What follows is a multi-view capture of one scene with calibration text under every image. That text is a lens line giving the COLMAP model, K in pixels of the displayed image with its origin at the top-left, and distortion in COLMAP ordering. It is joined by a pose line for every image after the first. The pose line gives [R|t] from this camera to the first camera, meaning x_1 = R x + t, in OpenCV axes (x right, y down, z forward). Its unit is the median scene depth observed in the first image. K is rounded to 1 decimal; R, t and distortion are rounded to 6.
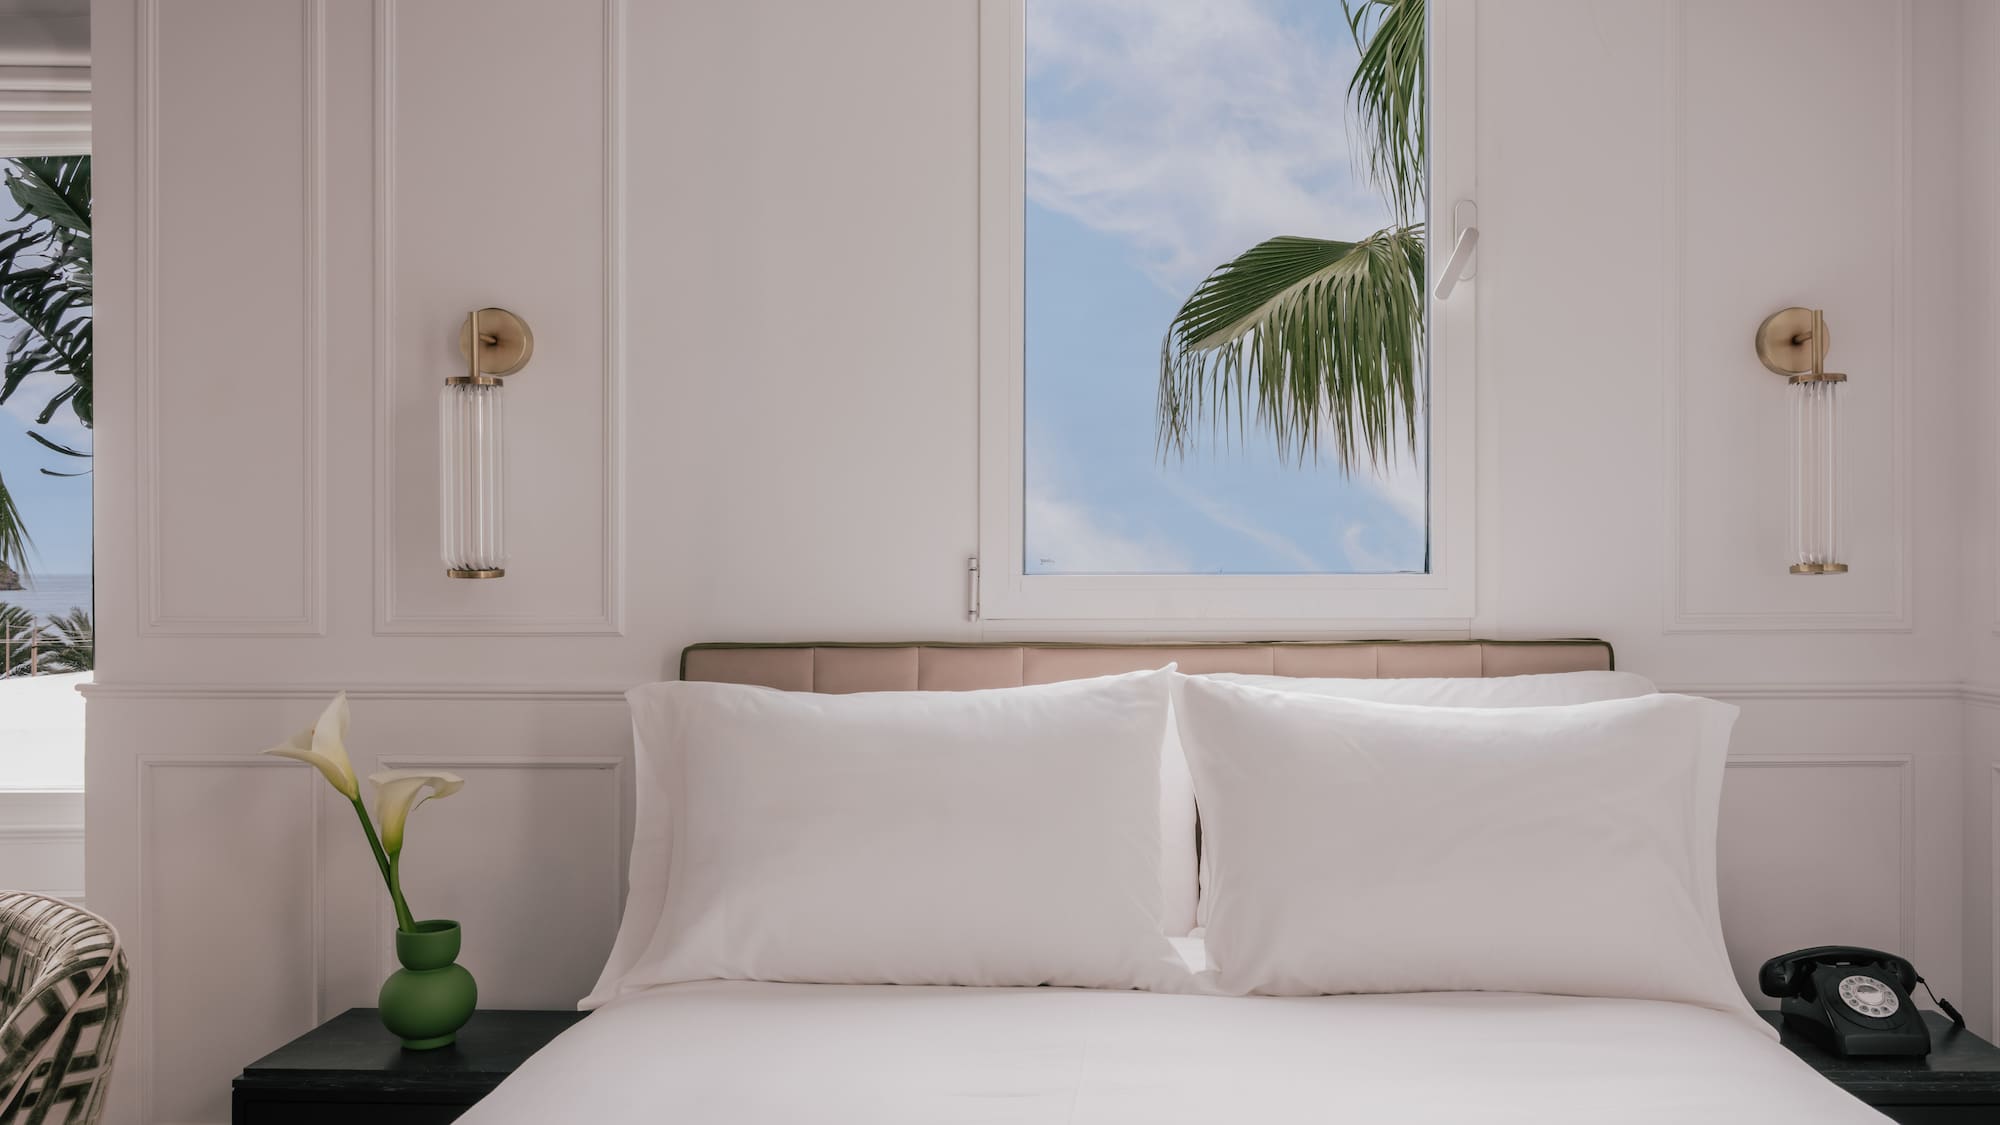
lens RADIAL K [[1776.0, 0, 1002.8], [0, 1776.0, 569.0], [0, 0, 1]] dist [0.008842, -0.003106]
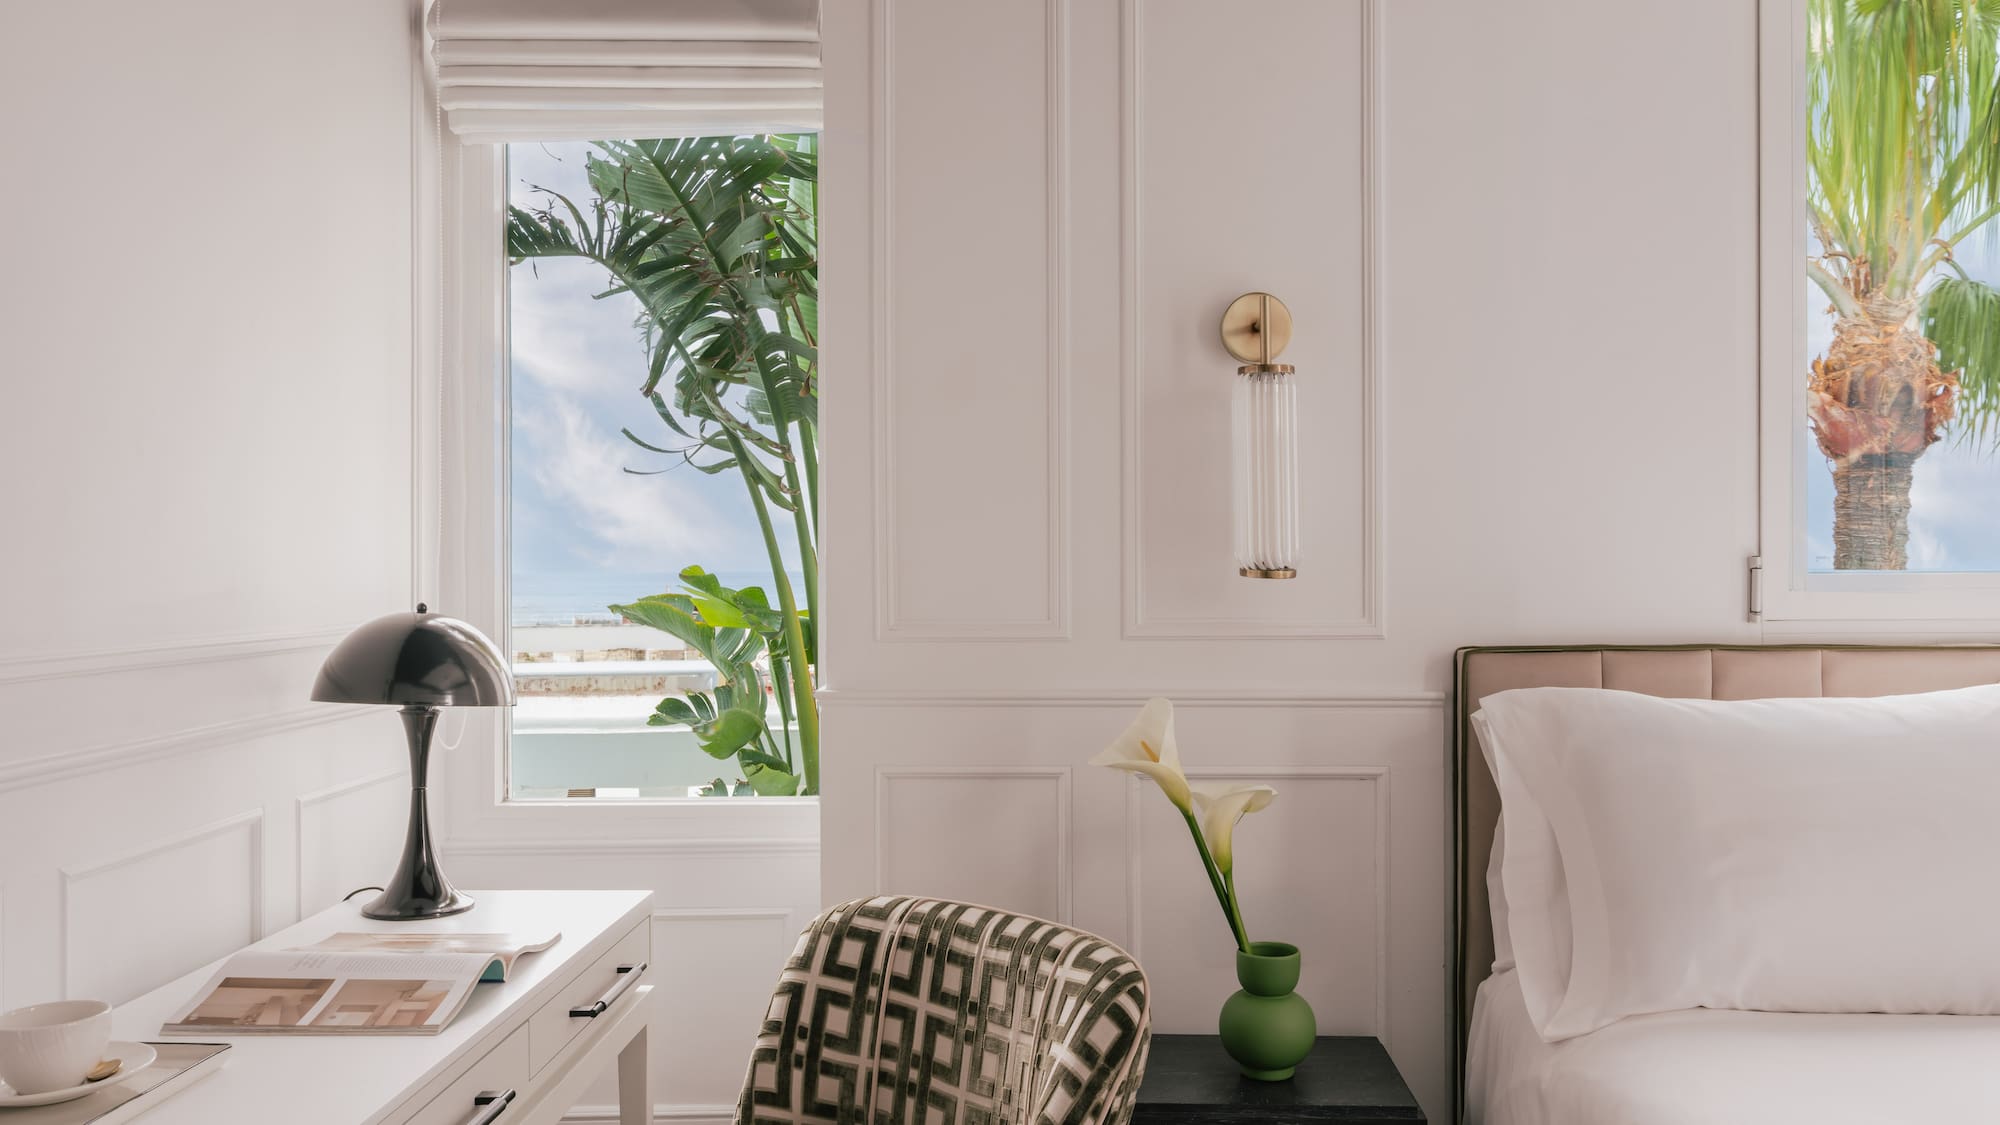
lens RADIAL K [[1776.0, 0, 1002.8], [0, 1776.0, 569.0], [0, 0, 1]] dist [0.008842, -0.003106]
pose [[0.999992, -0.003878, 0.000492, -0.440744], [0.003877, 0.999992, 0.000311, -0.000712], [-0.000493, -0.000309, 1.000000, 0.058012]]
